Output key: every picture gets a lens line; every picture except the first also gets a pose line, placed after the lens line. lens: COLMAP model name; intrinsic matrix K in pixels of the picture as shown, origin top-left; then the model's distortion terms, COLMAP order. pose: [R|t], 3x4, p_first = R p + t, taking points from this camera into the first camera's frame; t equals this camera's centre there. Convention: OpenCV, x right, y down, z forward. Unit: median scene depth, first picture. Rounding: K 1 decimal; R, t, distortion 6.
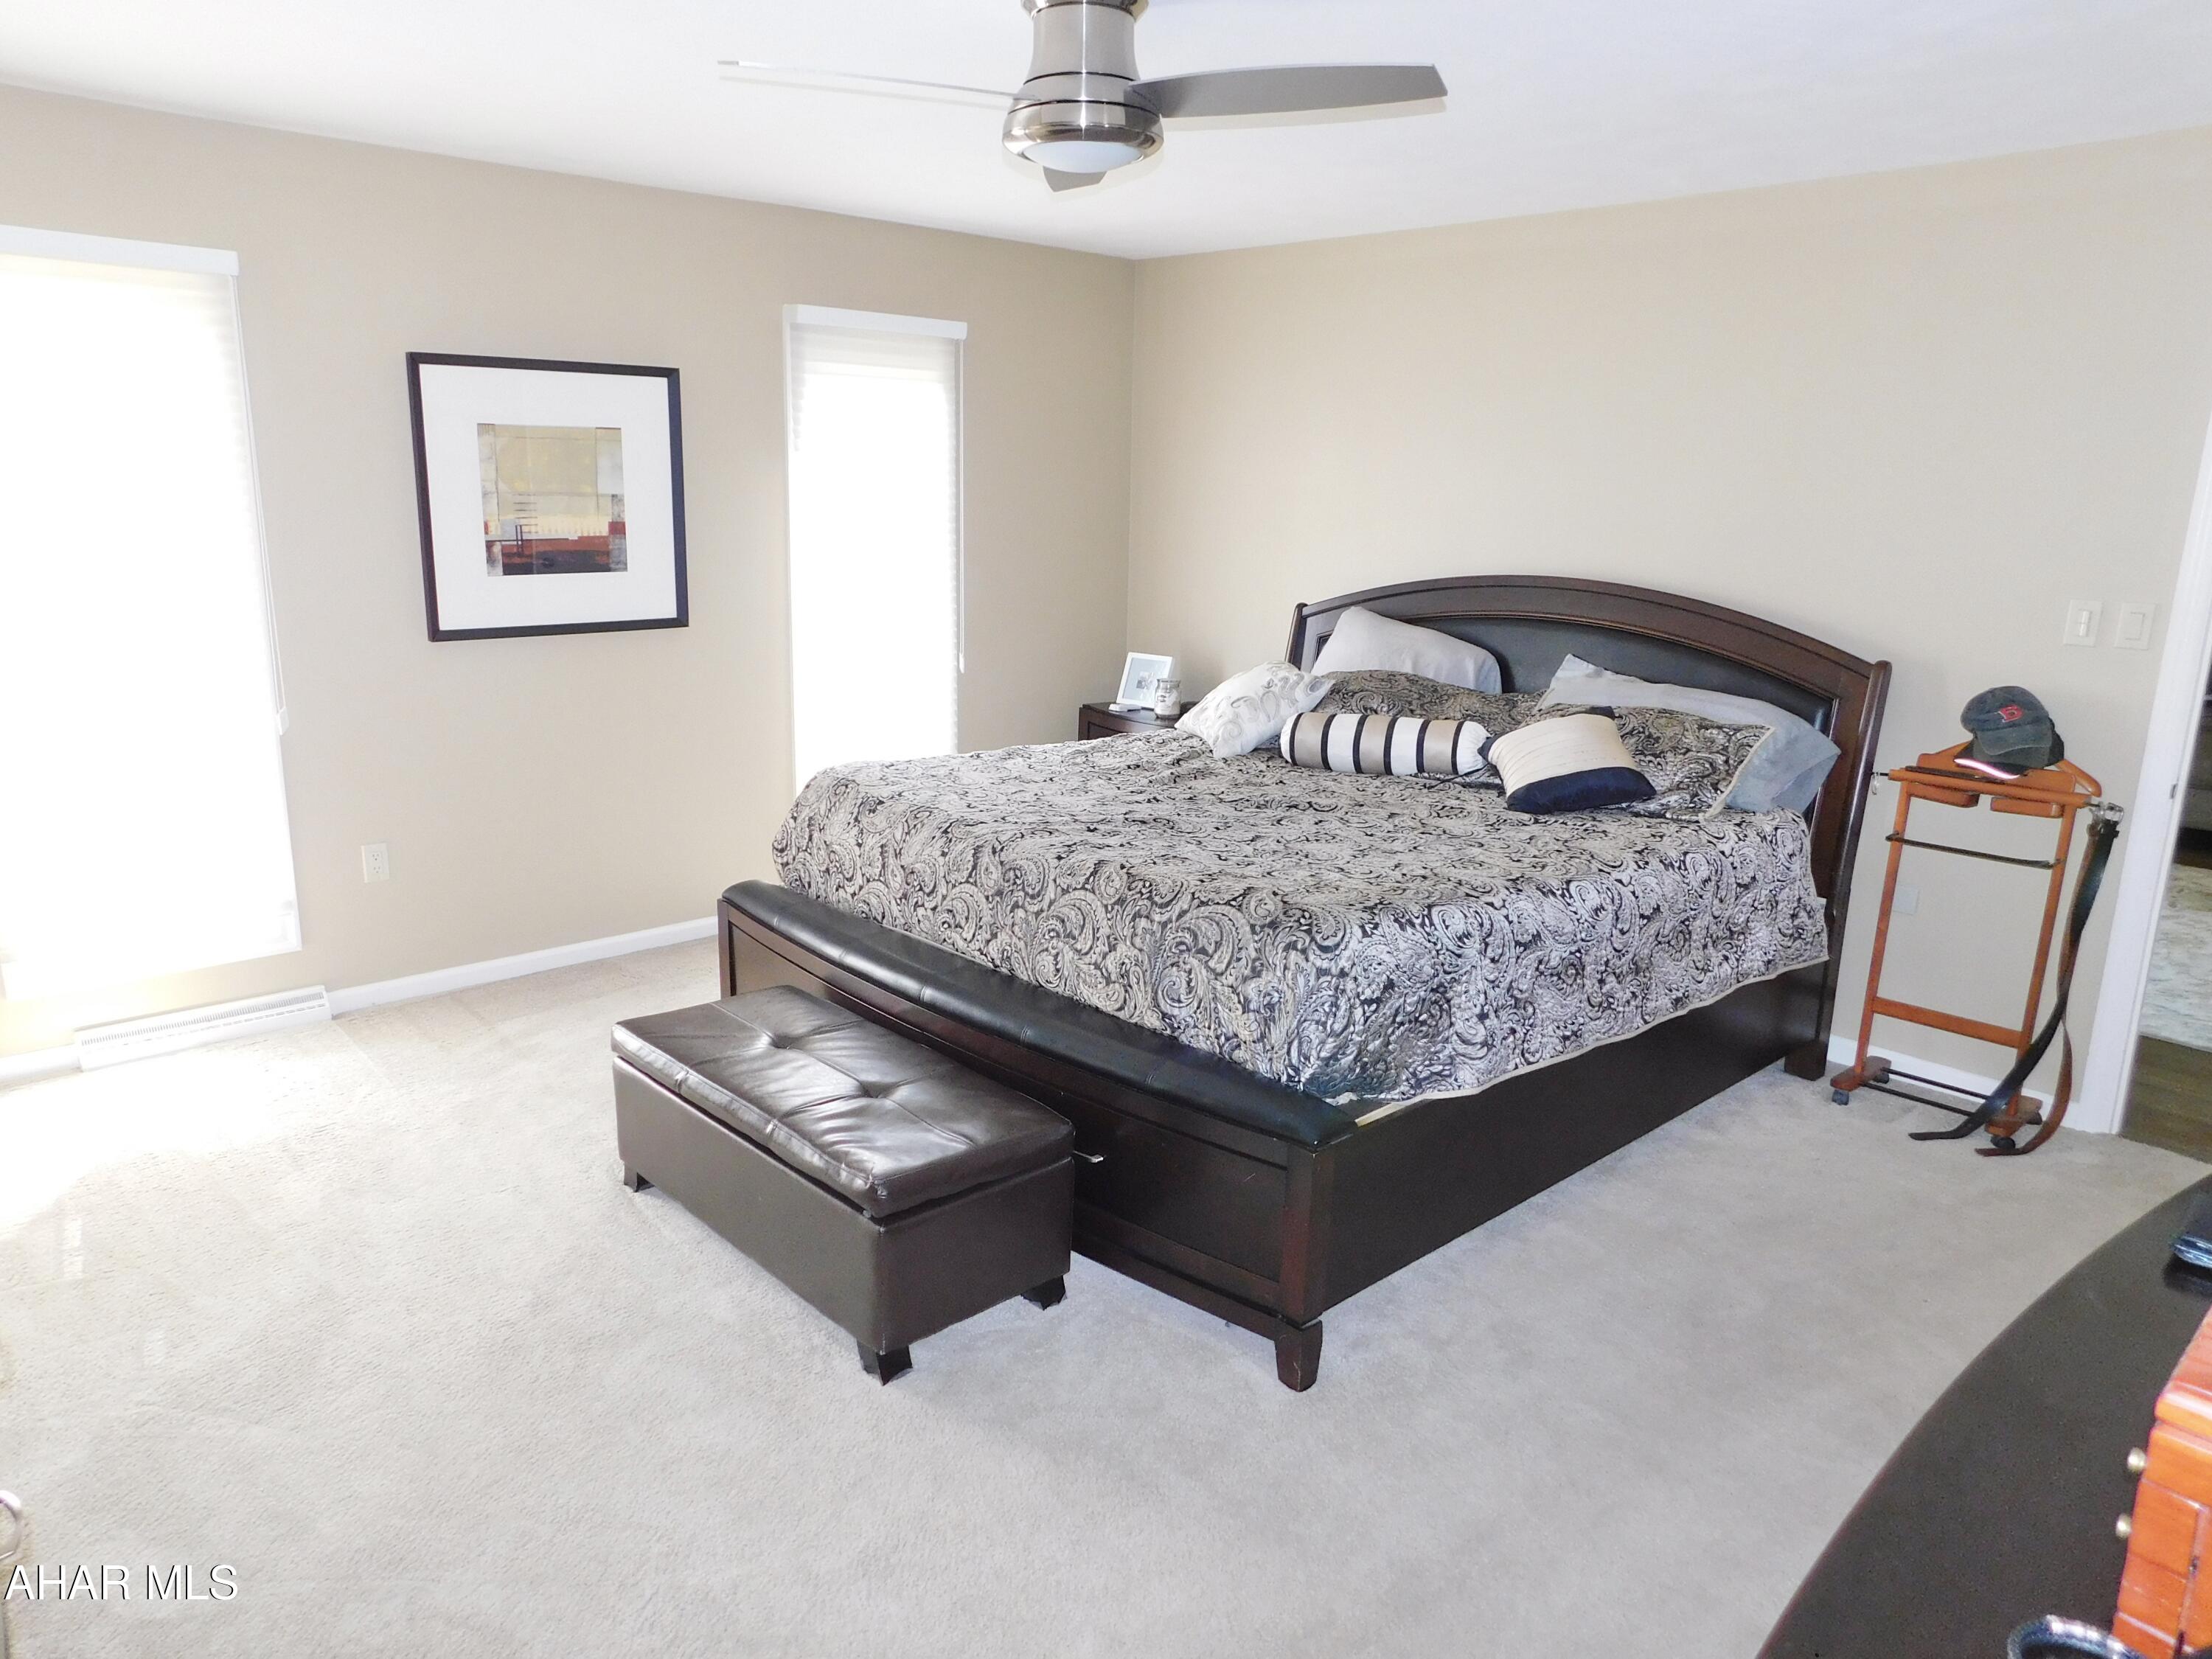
lens RADIAL K [[1471.2, 0, 1104.6], [0, 1471.2, 829.8], [0, 0, 1]] dist [0.006099, 0.004902]
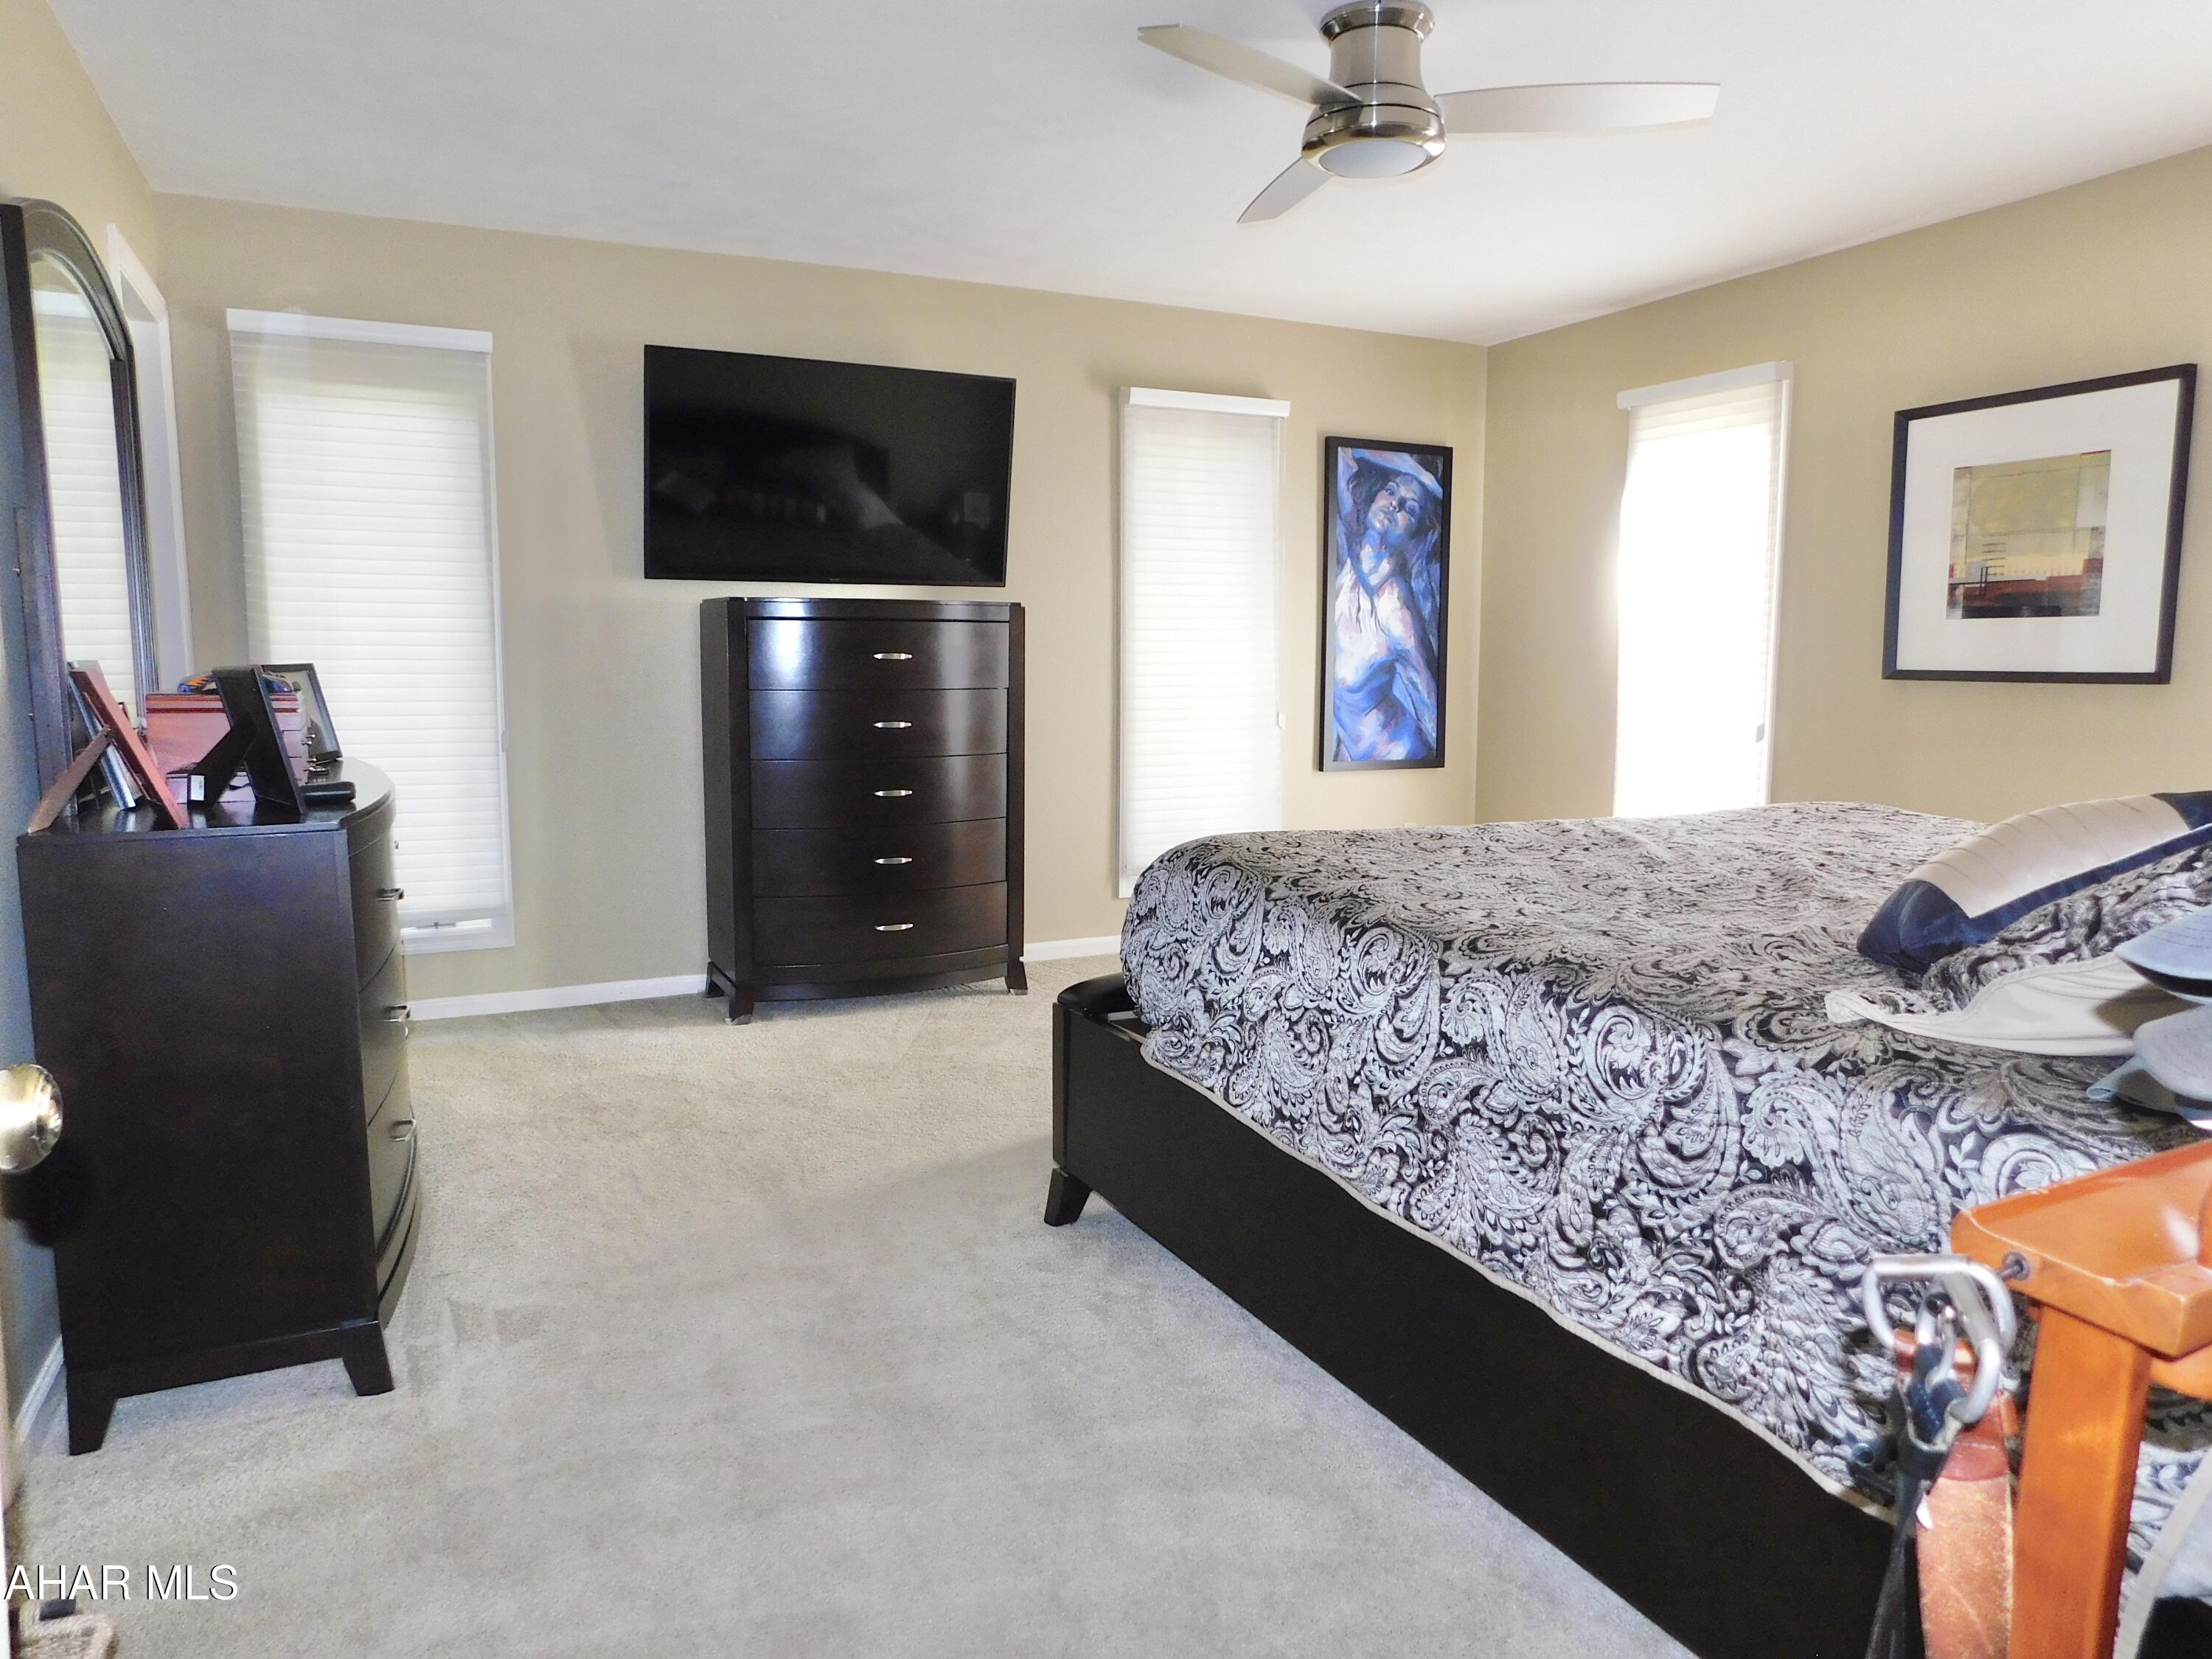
lens RADIAL K [[1471.2, 0, 1105.9], [0, 1471.2, 830.0], [0, 0, 1]] dist [0.006099, 0.004902]
pose [[-0.244327, 0.097707, -0.964758, 0.699513], [-0.238705, 0.958235, 0.157499, -0.055714], [0.939853, 0.268774, -0.210800, 0.709378]]
